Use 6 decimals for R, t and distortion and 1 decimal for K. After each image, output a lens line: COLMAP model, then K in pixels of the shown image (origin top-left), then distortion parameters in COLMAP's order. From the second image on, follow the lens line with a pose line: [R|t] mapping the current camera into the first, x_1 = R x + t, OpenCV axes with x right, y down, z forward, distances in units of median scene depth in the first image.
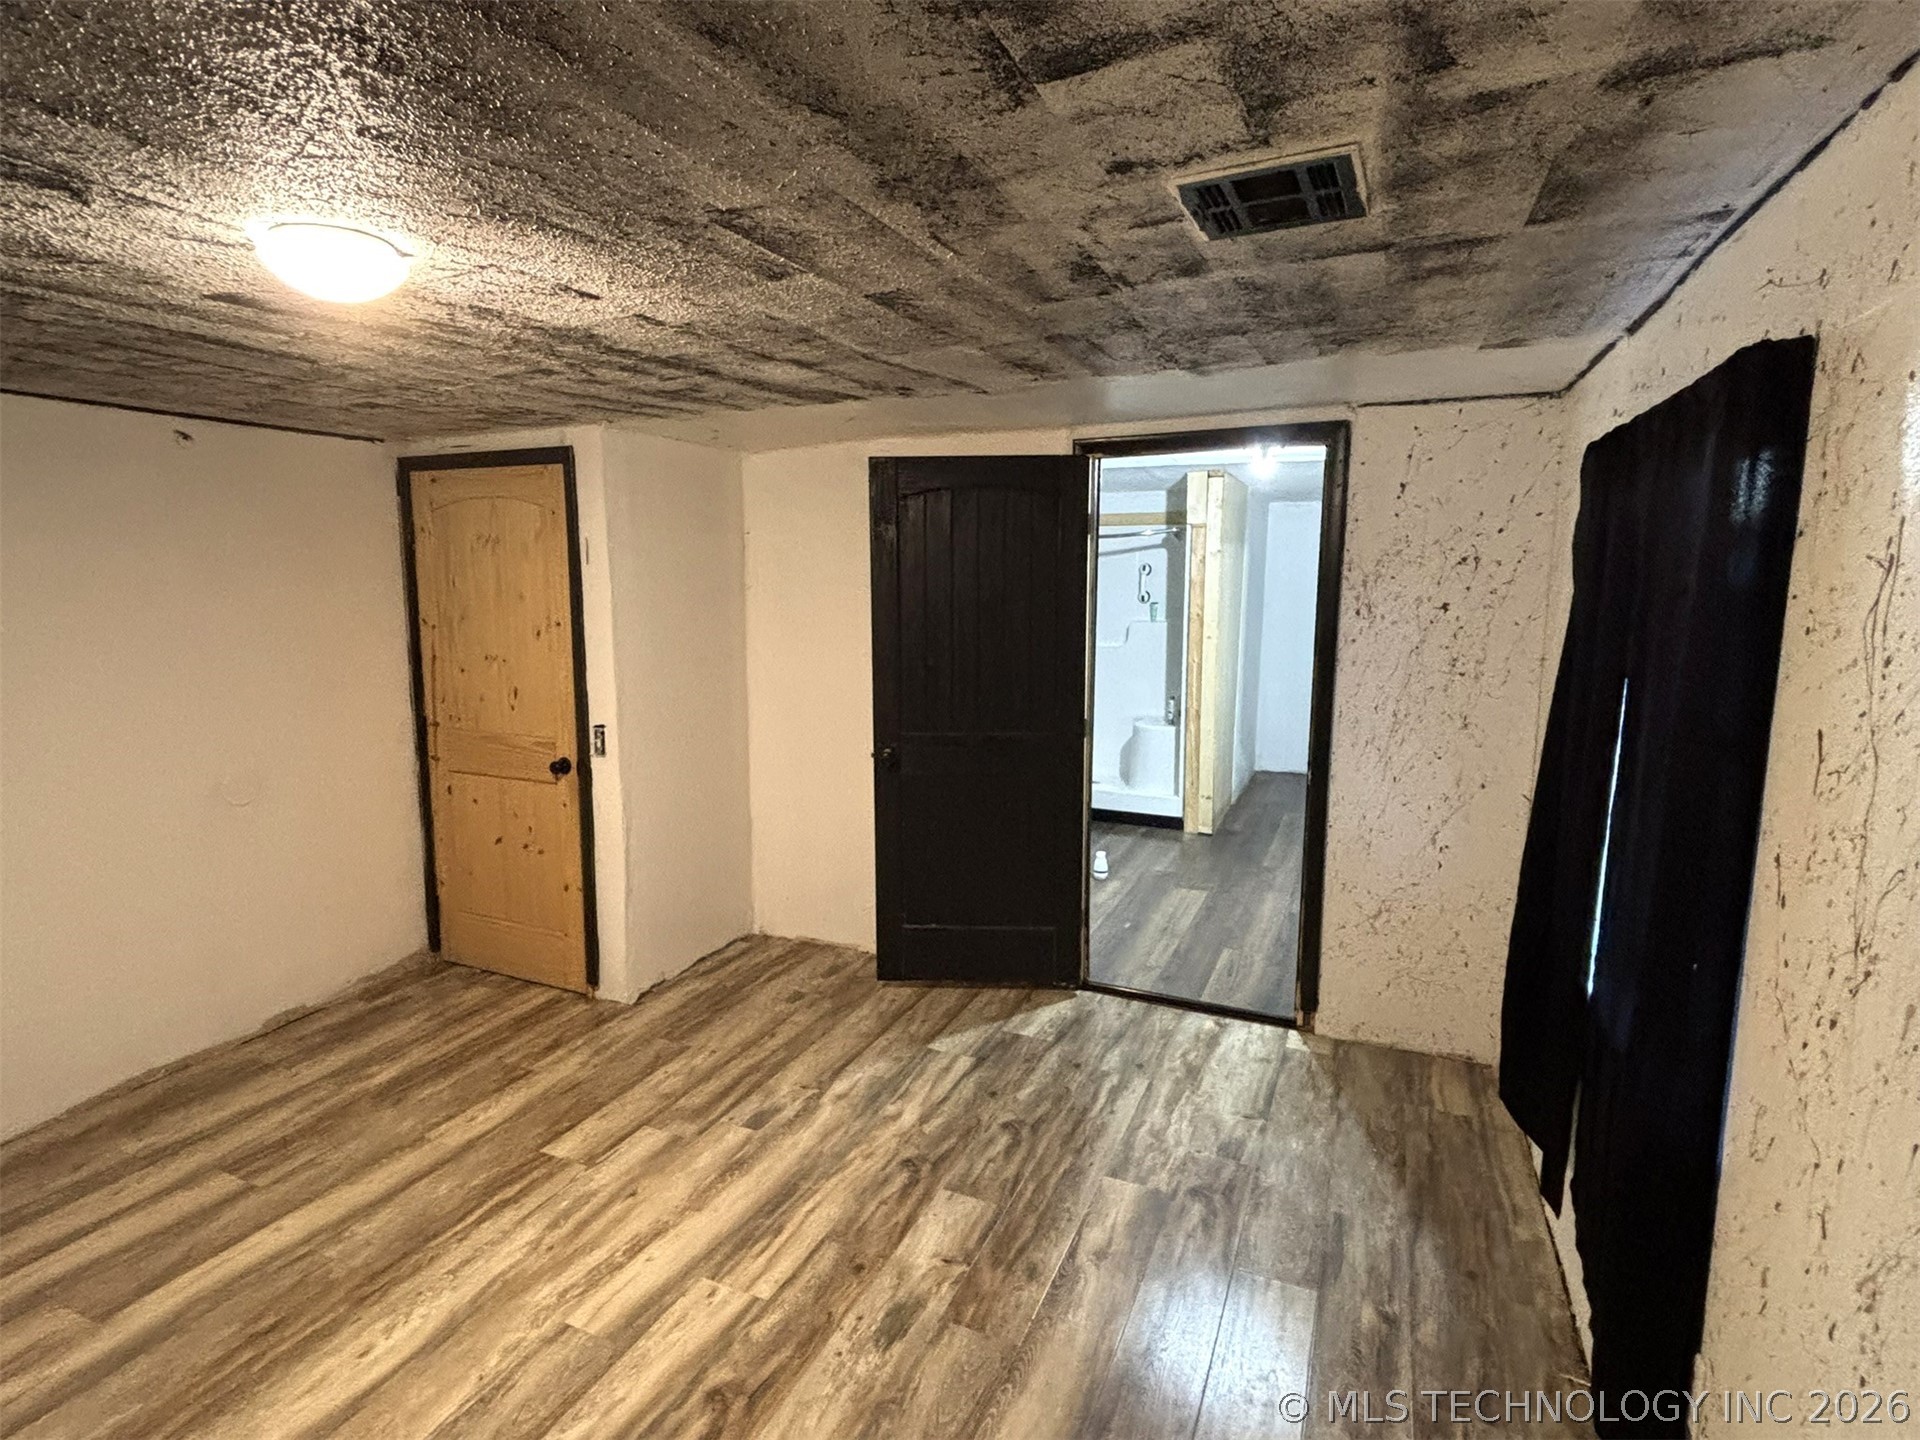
lens RADIAL K [[956.5, 0, 948.2], [0, 956.5, 705.9], [0, 0, 1]] dist [0.002002, 0.002370]
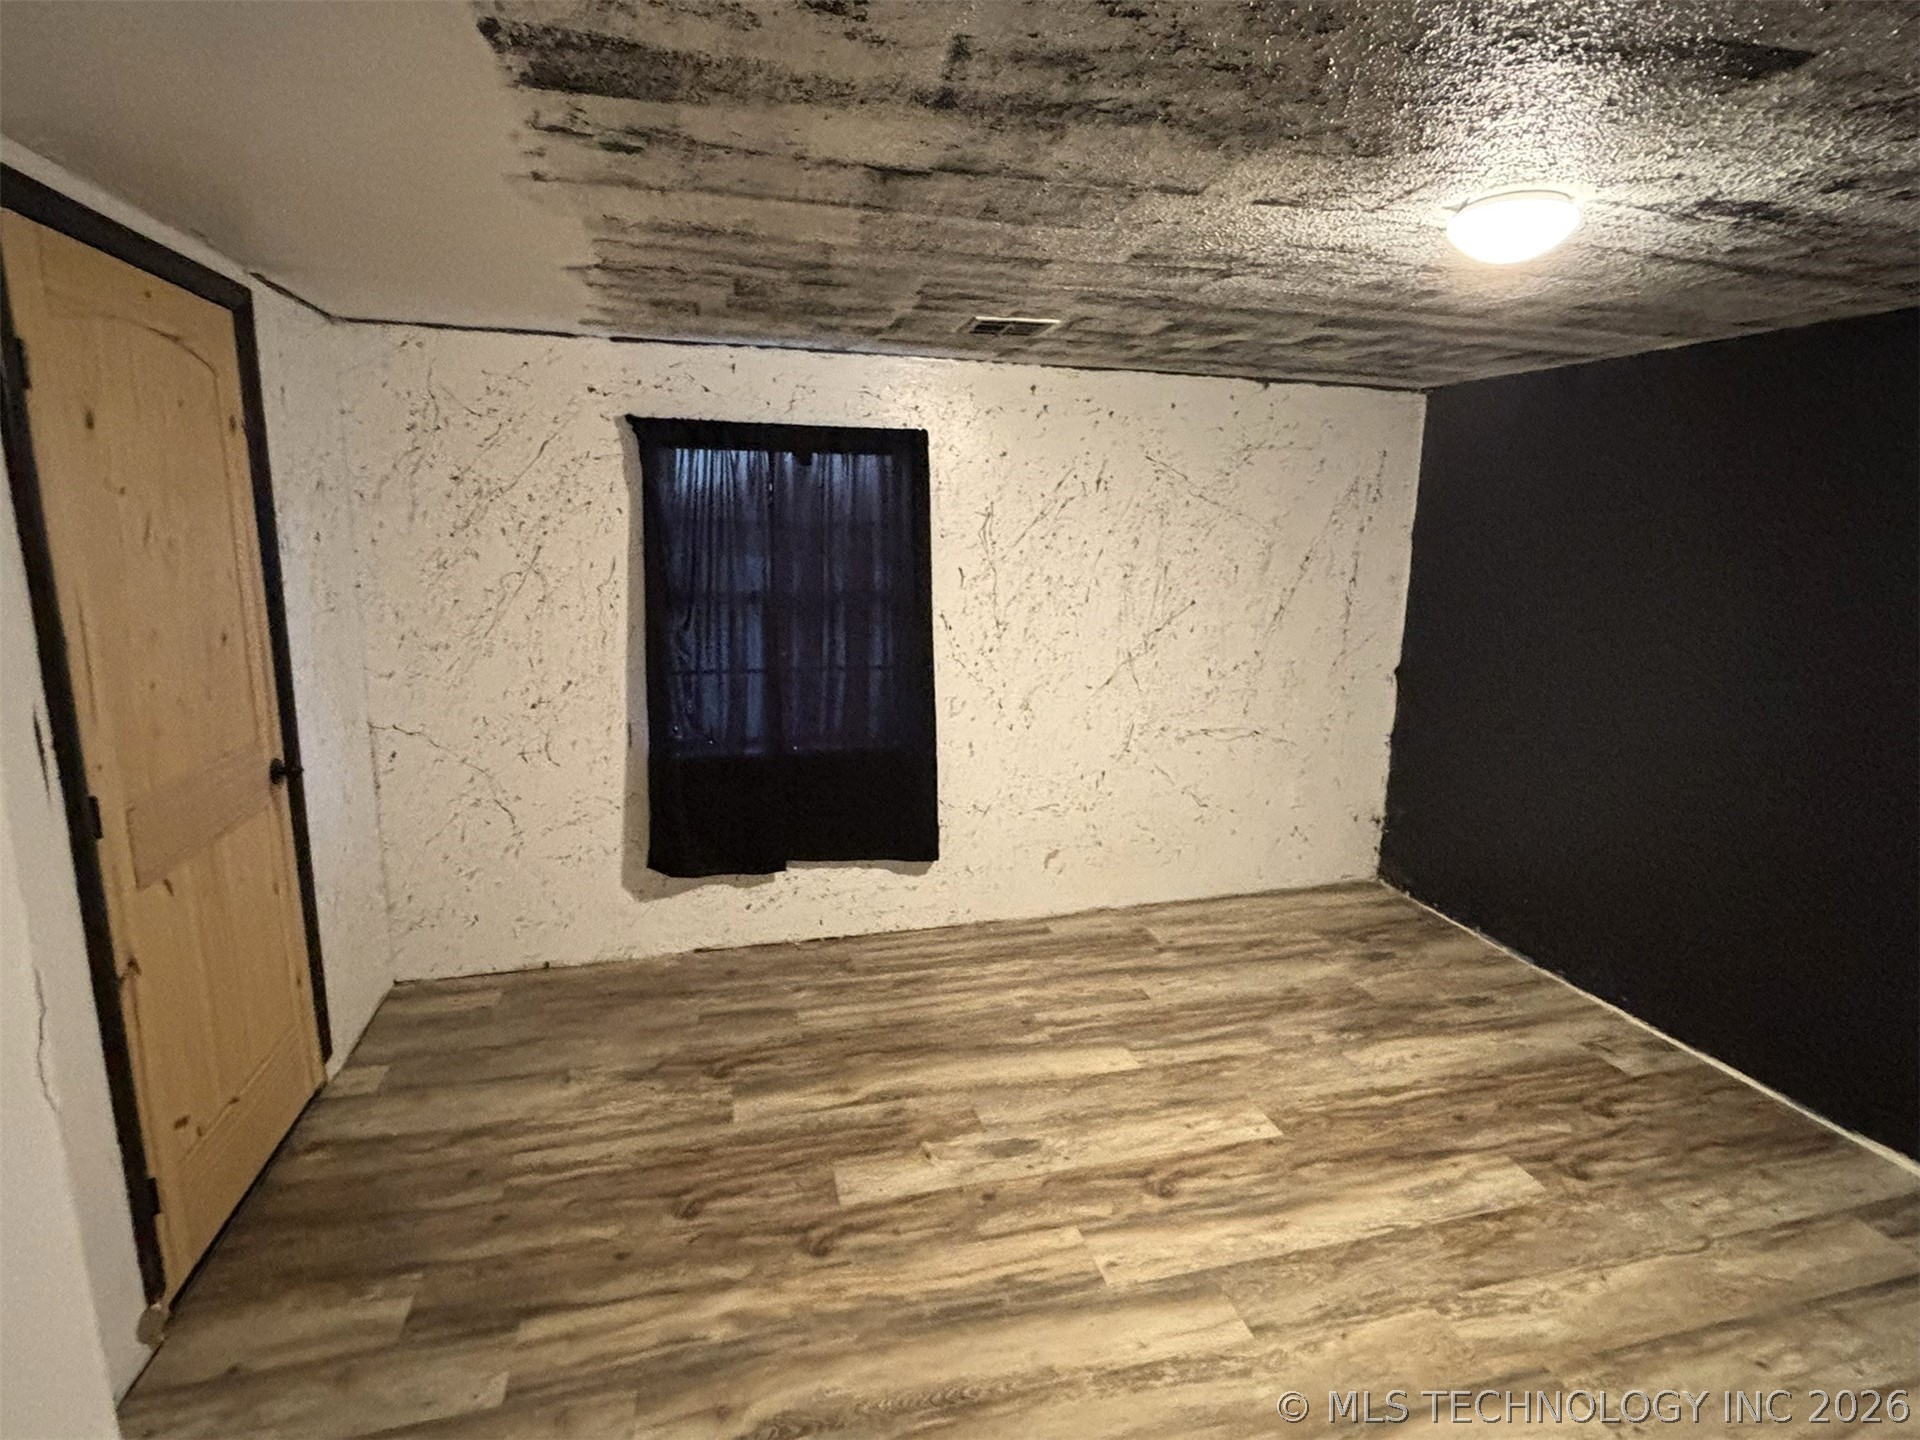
lens RADIAL K [[956.5, 0, 958.7], [0, 956.5, 711.5], [0, 0, 1]] dist [0.002002, 0.002370]
pose [[-0.634790, -0.158280, 0.756299, -0.769414], [0.091571, 0.956486, 0.277035, -0.193384], [-0.767239, 0.245114, -0.592674, 1.515678]]
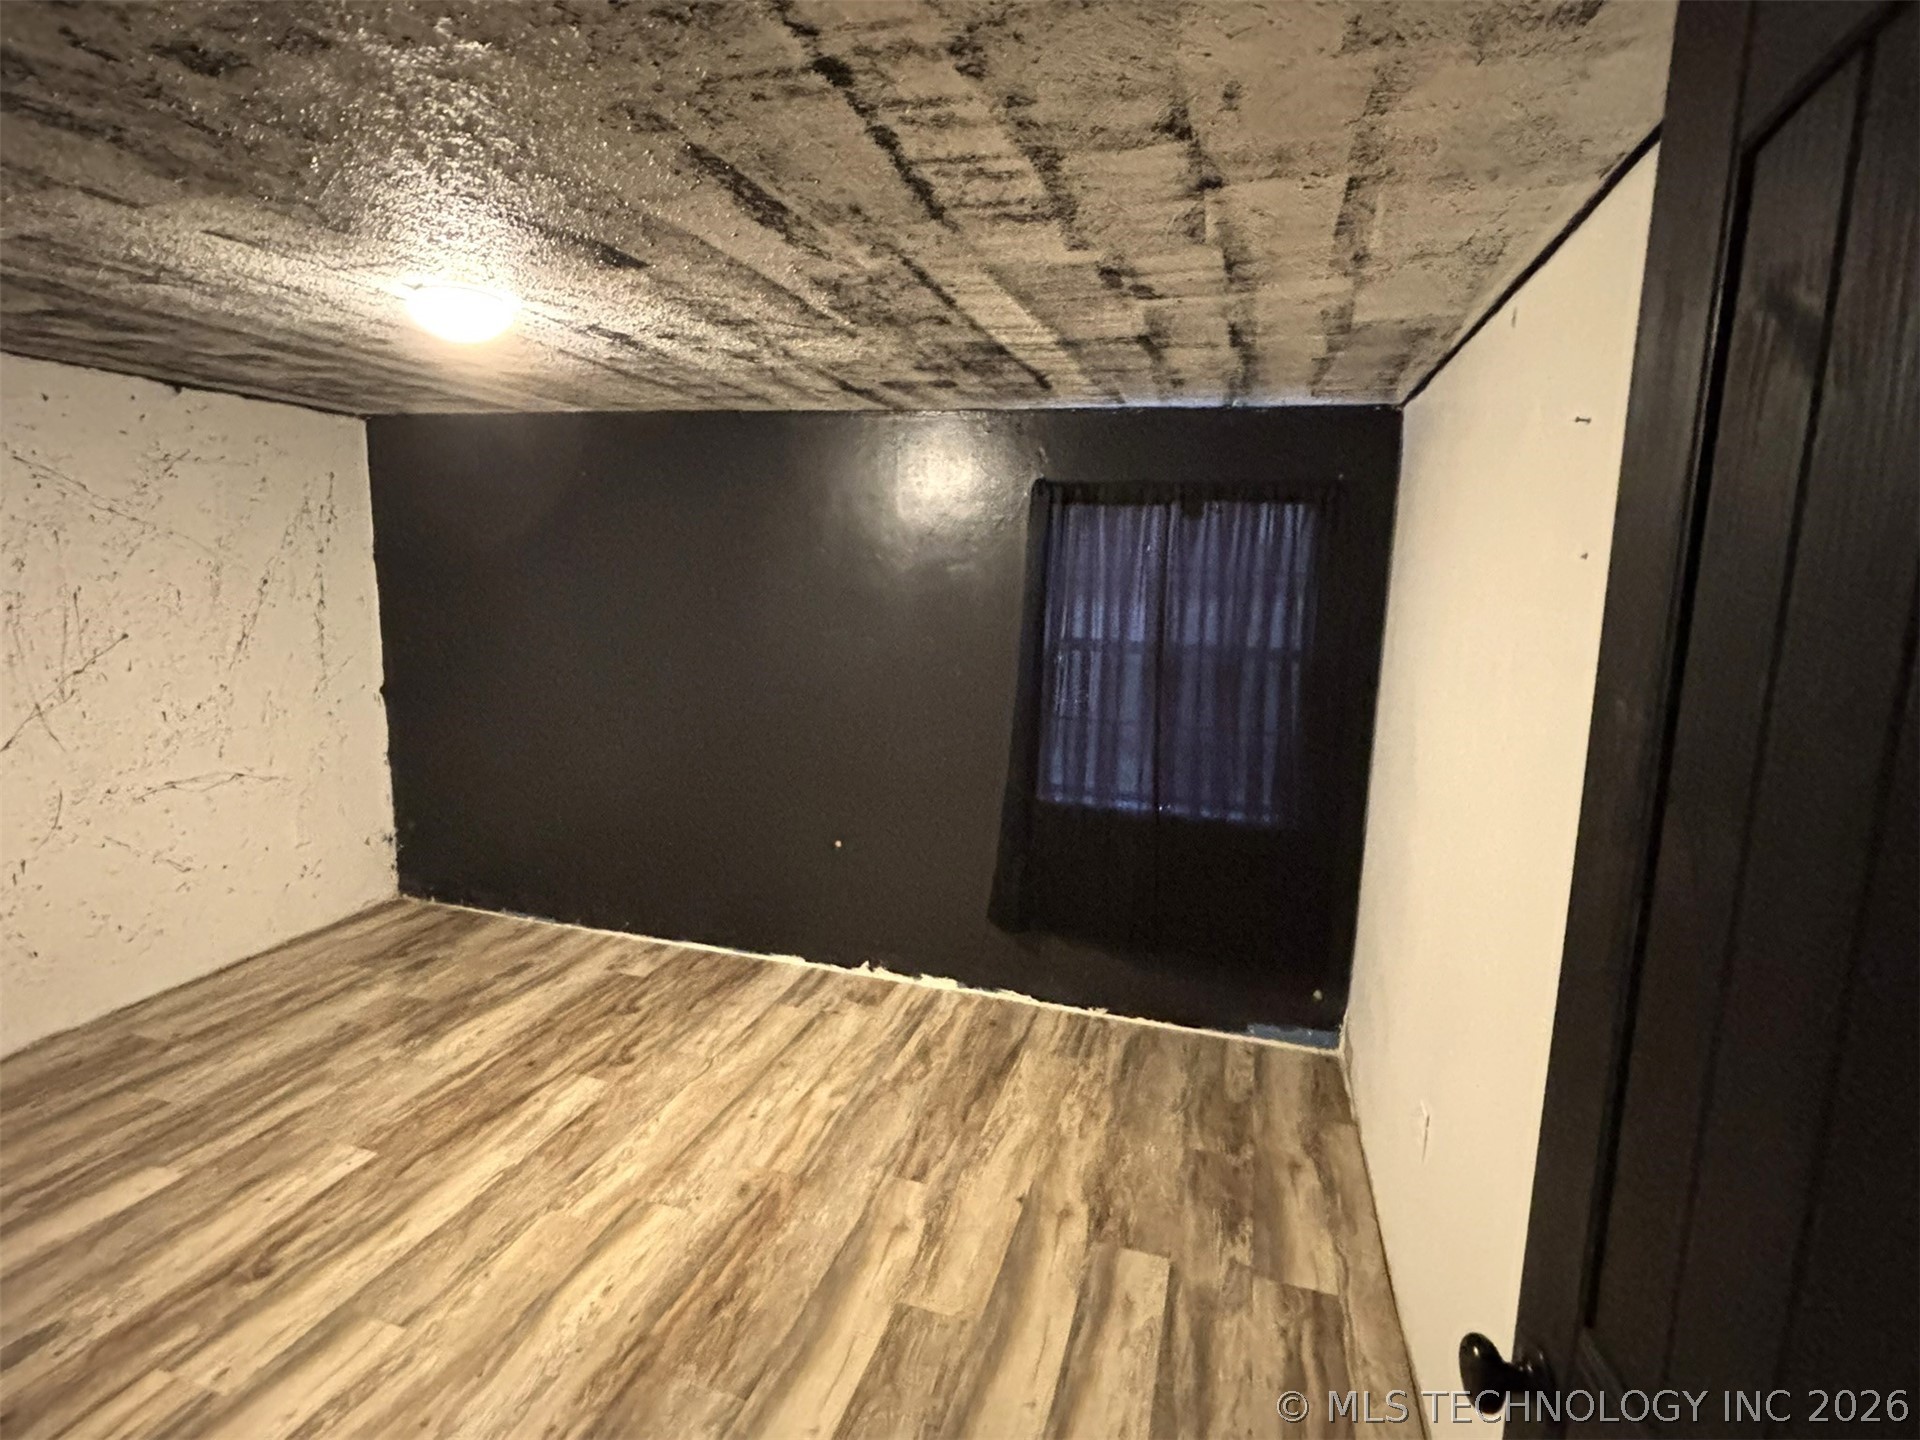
lens RADIAL K [[956.5, 0, 950.7], [0, 956.5, 712.8], [0, 0, 1]] dist [0.002002, 0.002370]
pose [[-0.992476, -0.002442, -0.122419, -0.771730], [-0.038348, 0.955699, 0.291837, -0.227219], [0.116283, 0.294336, -0.948601, 1.681285]]
